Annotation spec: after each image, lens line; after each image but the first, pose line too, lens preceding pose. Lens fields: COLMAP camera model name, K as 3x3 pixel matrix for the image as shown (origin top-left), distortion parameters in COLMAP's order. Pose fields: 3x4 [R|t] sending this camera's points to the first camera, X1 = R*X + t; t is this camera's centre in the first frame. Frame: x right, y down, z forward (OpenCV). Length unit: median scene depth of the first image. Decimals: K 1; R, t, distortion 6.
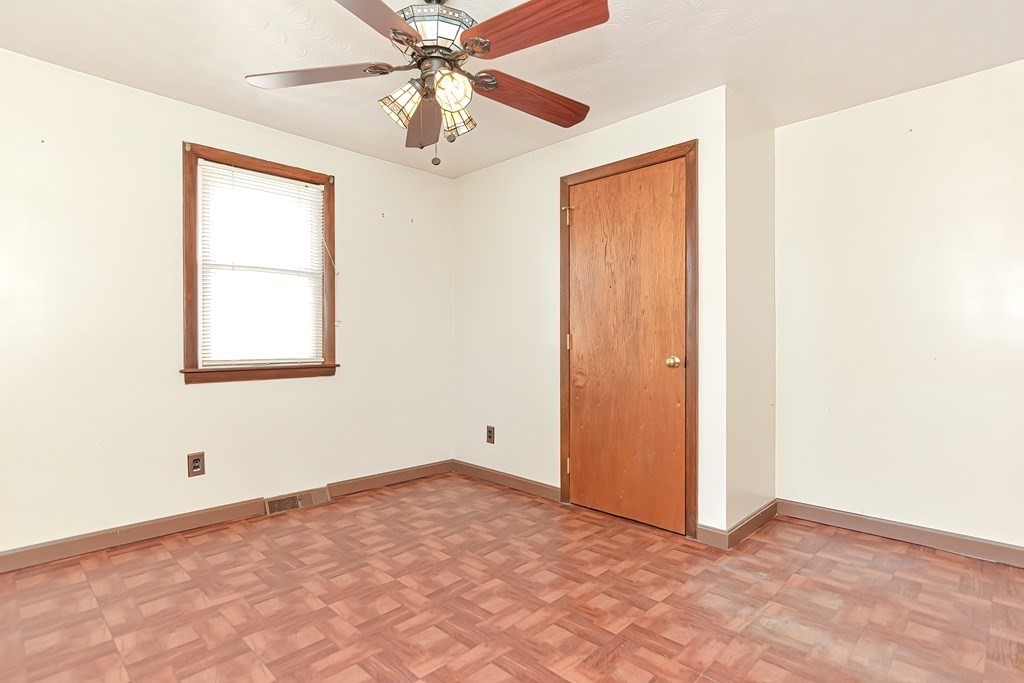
lens RADIAL K [[511.7, 0, 513.9], [0, 511.7, 338.1], [0, 0, 1]] dist [-0.002941, -0.000189]
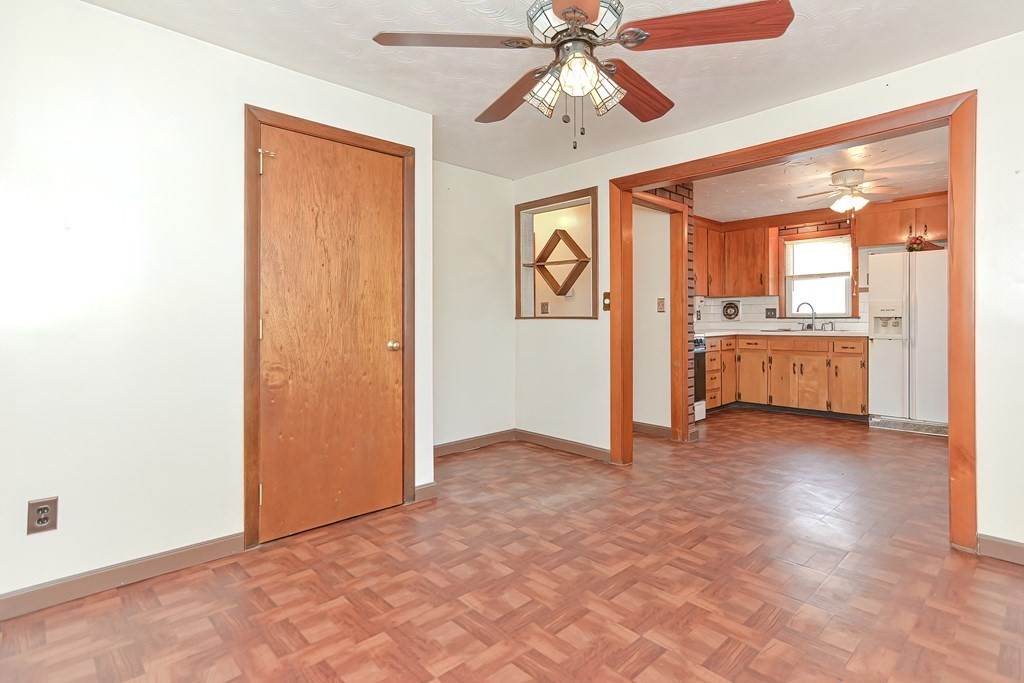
lens RADIAL K [[516.8, 0, 502.0], [0, 516.8, 321.3], [0, 0, 1]] dist [-0.004464, 0.001596]
pose [[0.060029, 0.000197, 0.998197, -0.677127], [0.008953, 0.999960, -0.000735, -0.000825], [-0.998156, 0.008981, 0.060025, 0.645719]]
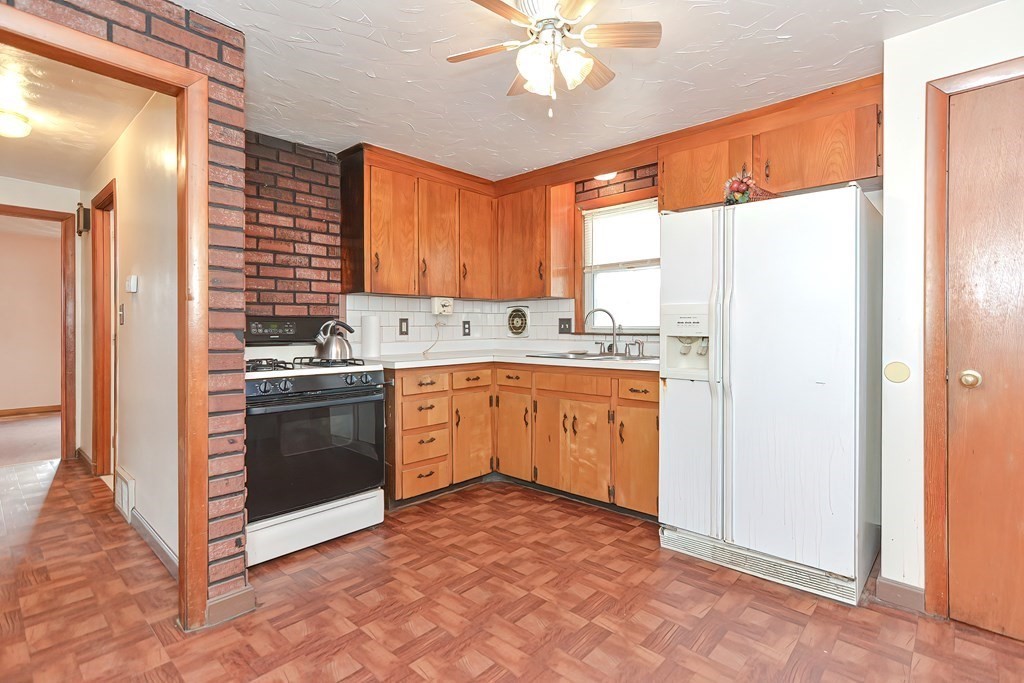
lens RADIAL K [[494.8, 0, 511.1], [0, 494.8, 334.5], [0, 0, 1]] dist [-0.052136, -0.000840]
pose [[-0.035958, -0.006512, 0.999332, -0.398266], [0.001853, 0.999977, 0.006583, -0.004458], [-0.999352, 0.002088, -0.035945, 0.403231]]
